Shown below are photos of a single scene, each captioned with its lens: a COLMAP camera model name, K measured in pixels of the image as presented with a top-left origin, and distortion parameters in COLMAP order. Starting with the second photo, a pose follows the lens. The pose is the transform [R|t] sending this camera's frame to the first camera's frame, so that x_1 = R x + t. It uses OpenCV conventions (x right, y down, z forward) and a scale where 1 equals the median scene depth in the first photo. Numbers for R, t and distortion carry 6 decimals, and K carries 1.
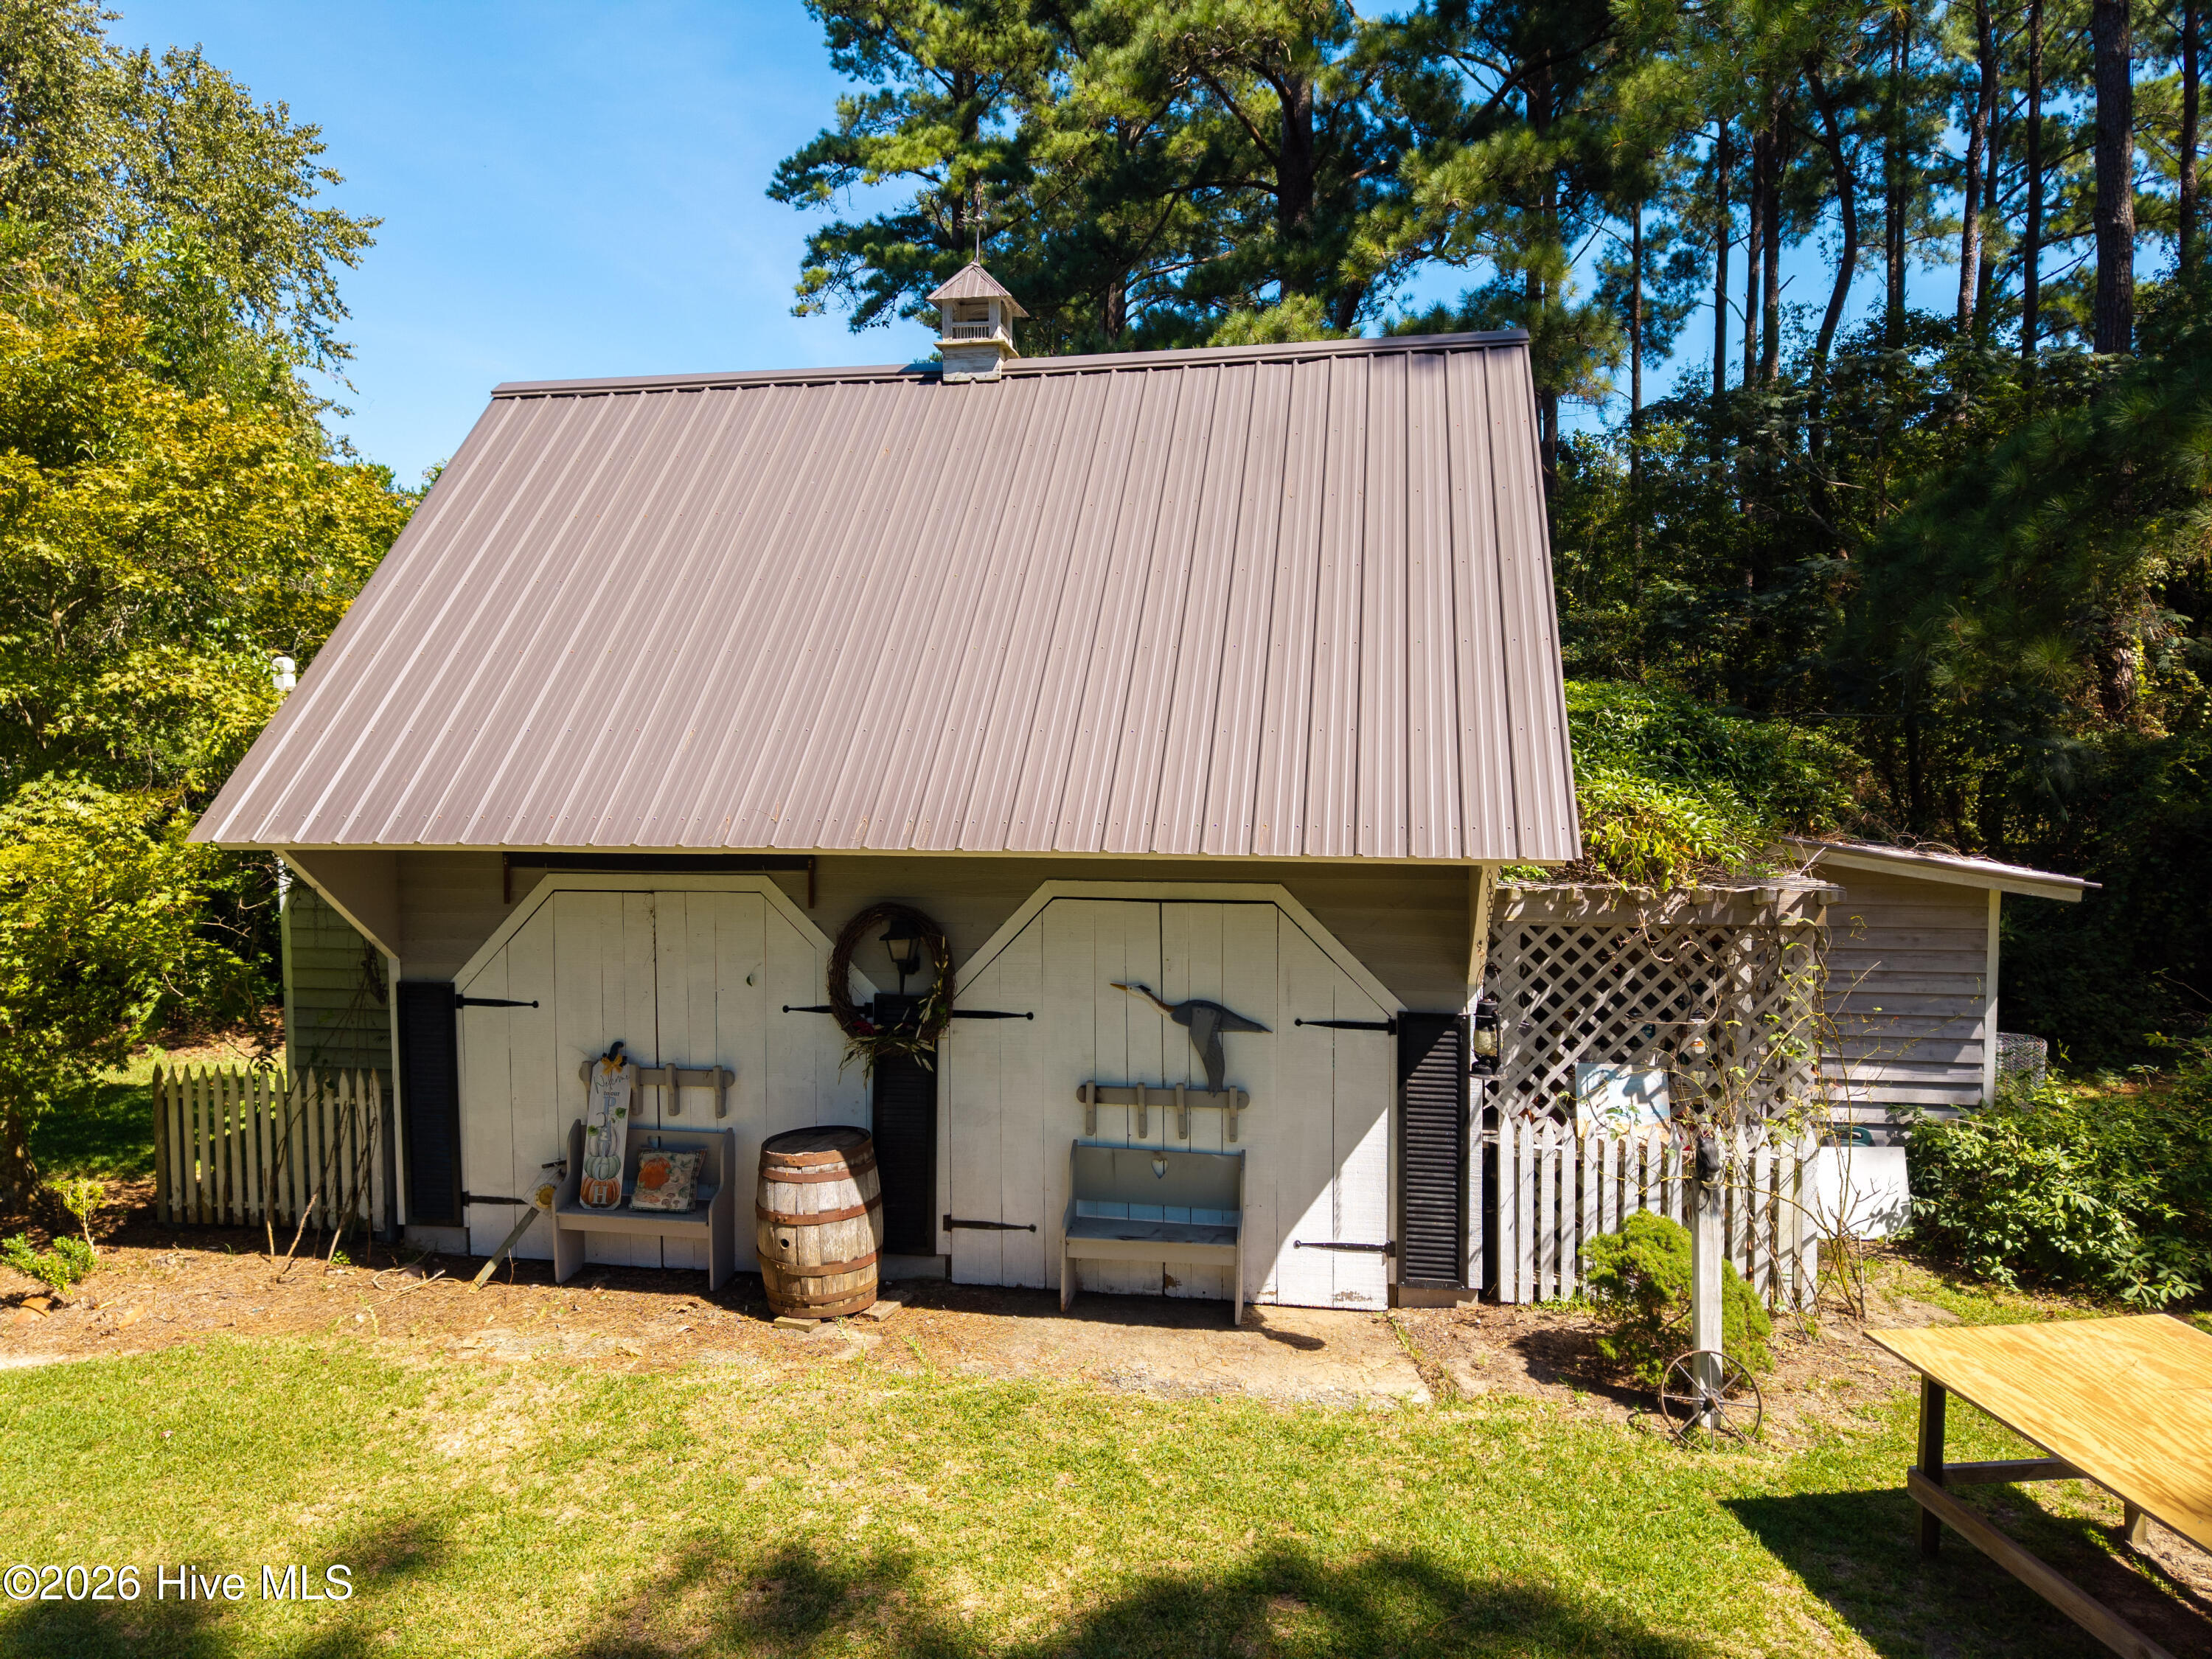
lens RADIAL K [[1462.0, 0, 995.3], [0, 1462.0, 849.6], [0, 0, 1]] dist [0.075890, -0.161650]
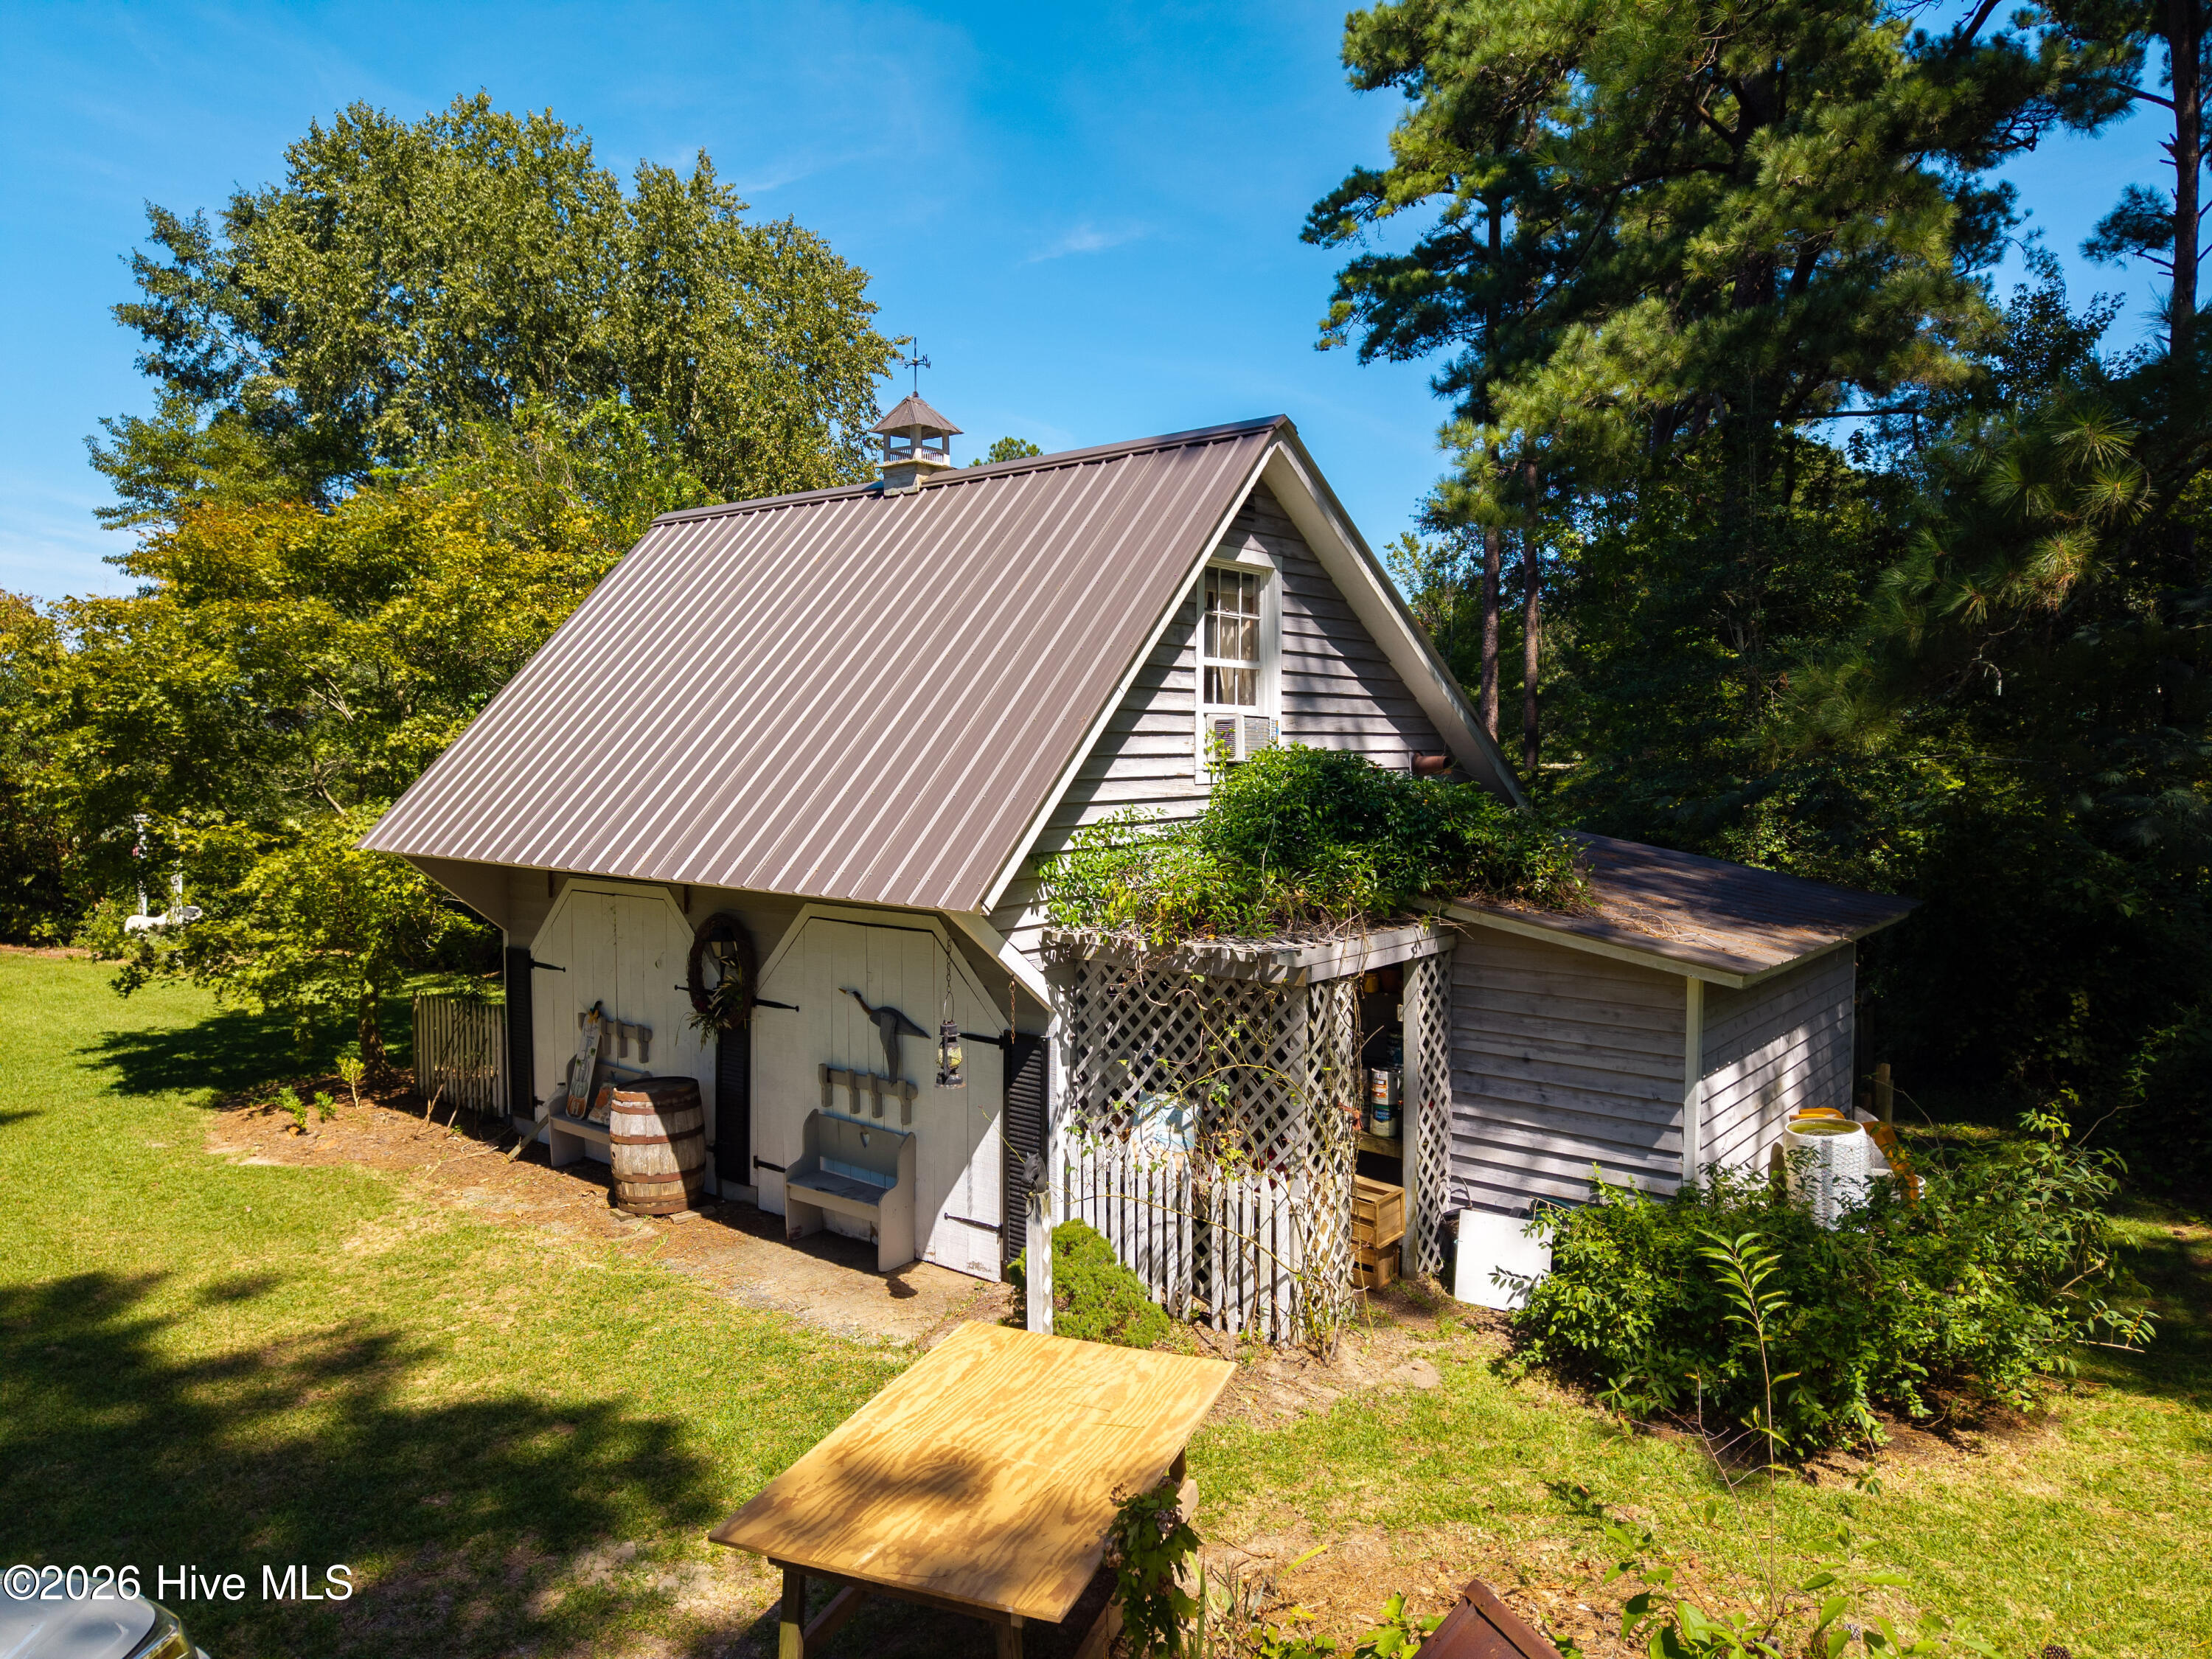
lens RADIAL K [[1484.3, 0, 1127.7], [0, 1484.3, 827.9], [0, 0, 1]] dist [0.042581, -0.057258]
pose [[0.868218, 0.026096, -0.495495, 0.936171], [-0.028803, 0.999583, 0.002174, -0.056077], [0.495345, 0.012384, 0.868608, 0.012968]]
